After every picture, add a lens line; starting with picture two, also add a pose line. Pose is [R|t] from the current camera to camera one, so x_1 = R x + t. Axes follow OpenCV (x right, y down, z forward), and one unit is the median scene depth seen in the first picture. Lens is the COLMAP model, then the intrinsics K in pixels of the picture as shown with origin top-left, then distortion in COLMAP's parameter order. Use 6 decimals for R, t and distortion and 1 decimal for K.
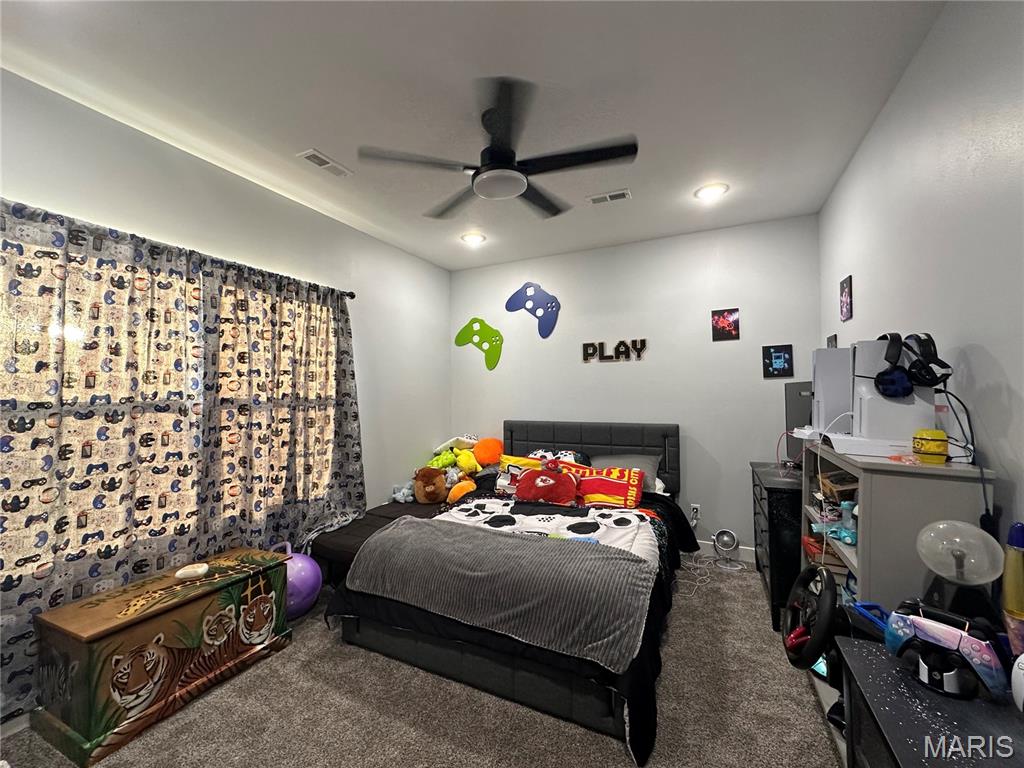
lens RADIAL K [[407.9, 0, 513.0], [0, 407.9, 383.6], [0, 0, 1]] dist [-0.004185, 0.001219]
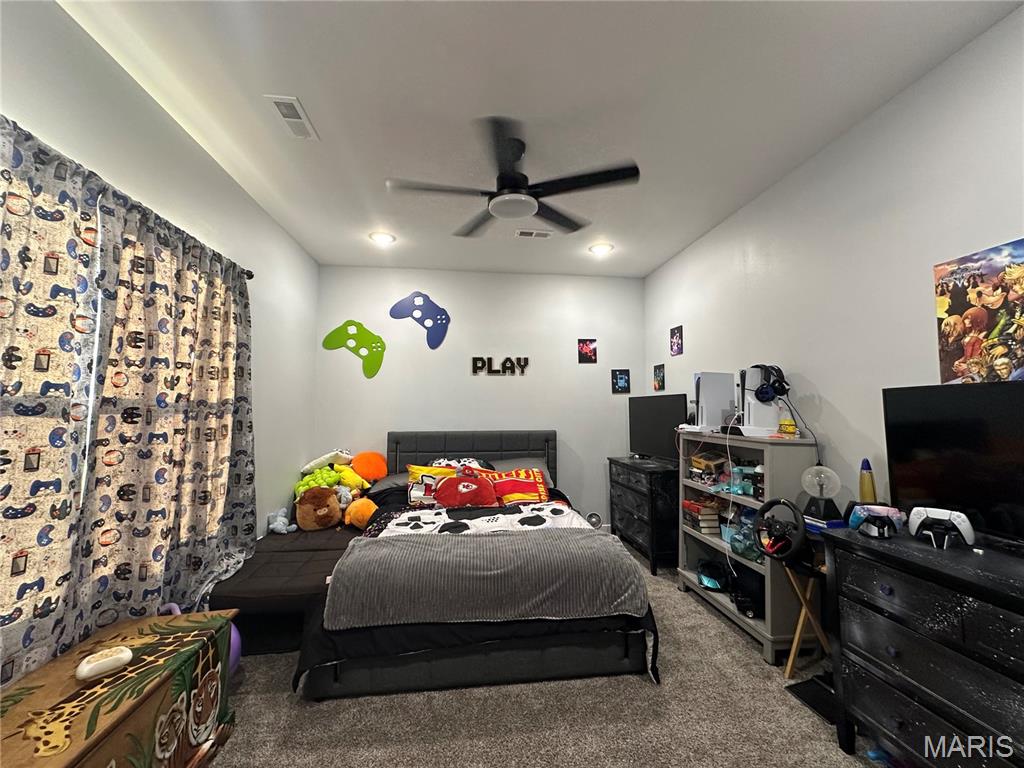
lens RADIAL K [[407.9, 0, 513.2], [0, 407.9, 383.3], [0, 0, 1]] dist [-0.004185, 0.001219]
pose [[0.840991, 0.041530, 0.539452, -0.493818], [-0.017715, 0.998629, -0.049263, 0.032830], [-0.540758, 0.031873, 0.840574, 0.076491]]
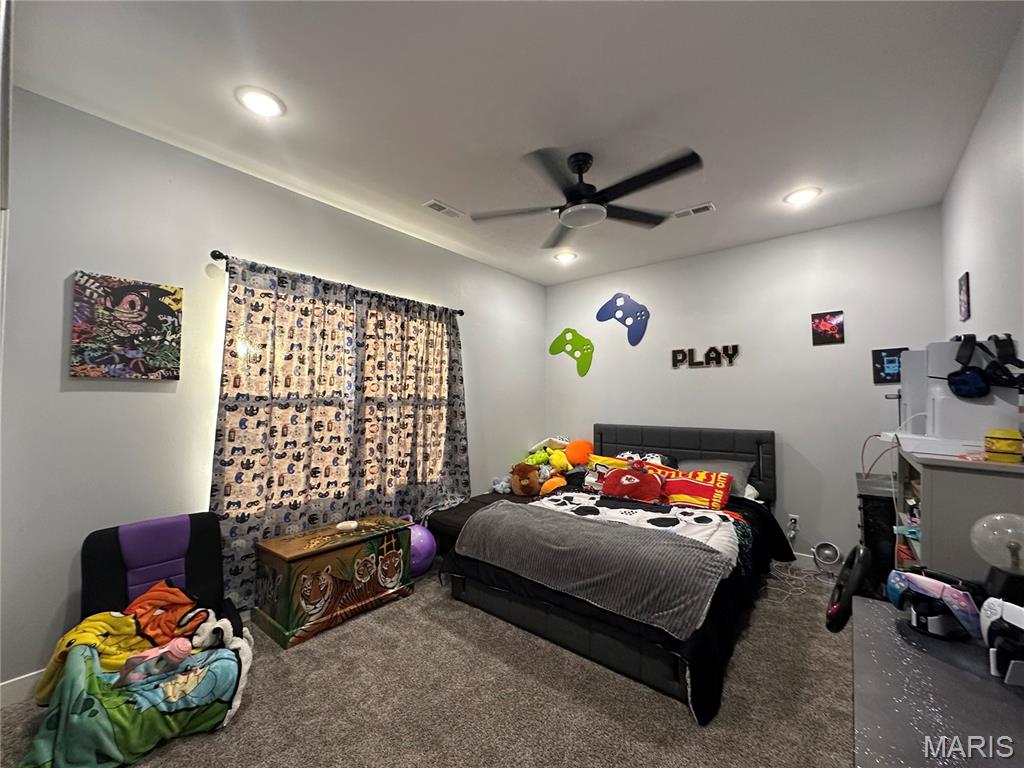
lens RADIAL K [[407.9, 0, 513.3], [0, 407.9, 383.9], [0, 0, 1]] dist [-0.004185, 0.001219]
pose [[0.971068, 0.003237, -0.238779, 0.045156], [-0.008384, 0.999754, -0.020544, 0.016874], [0.238654, 0.021952, 0.970857, -0.140563]]
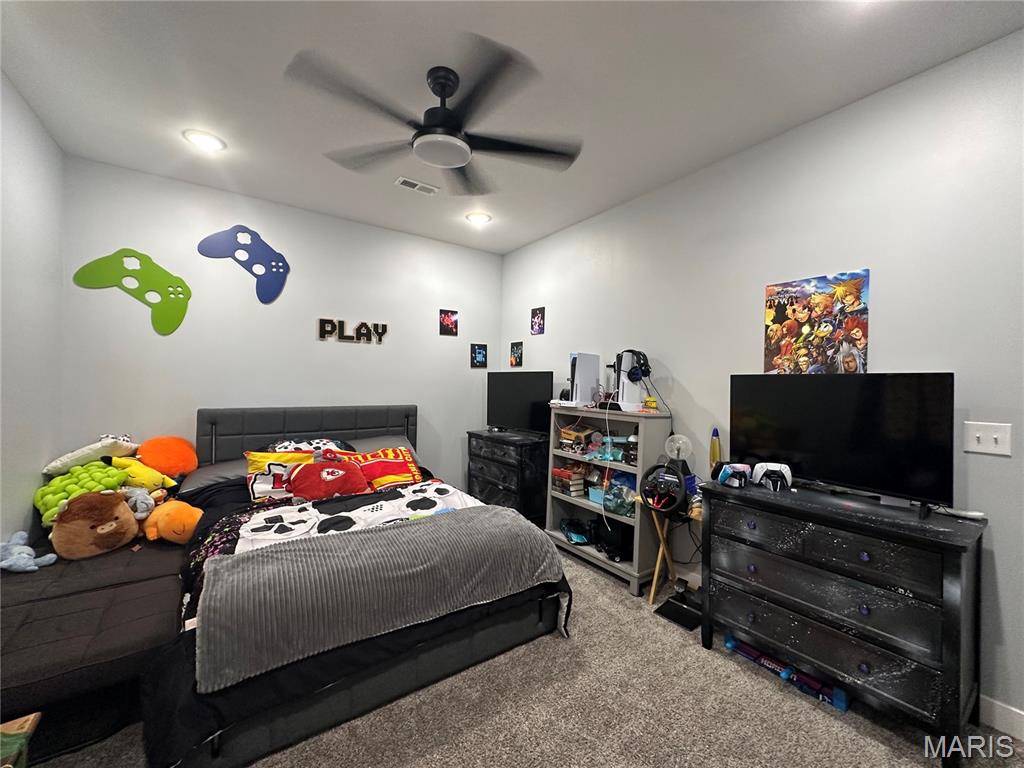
lens RADIAL K [[407.9, 0, 513.0], [0, 407.9, 383.1], [0, 0, 1]] dist [-0.004185, 0.001219]
pose [[0.487350, 0.014478, 0.873086, -0.629077], [-0.042021, 0.999093, 0.006888, 0.028840], [-0.872195, -0.040044, 0.487517, 0.306409]]
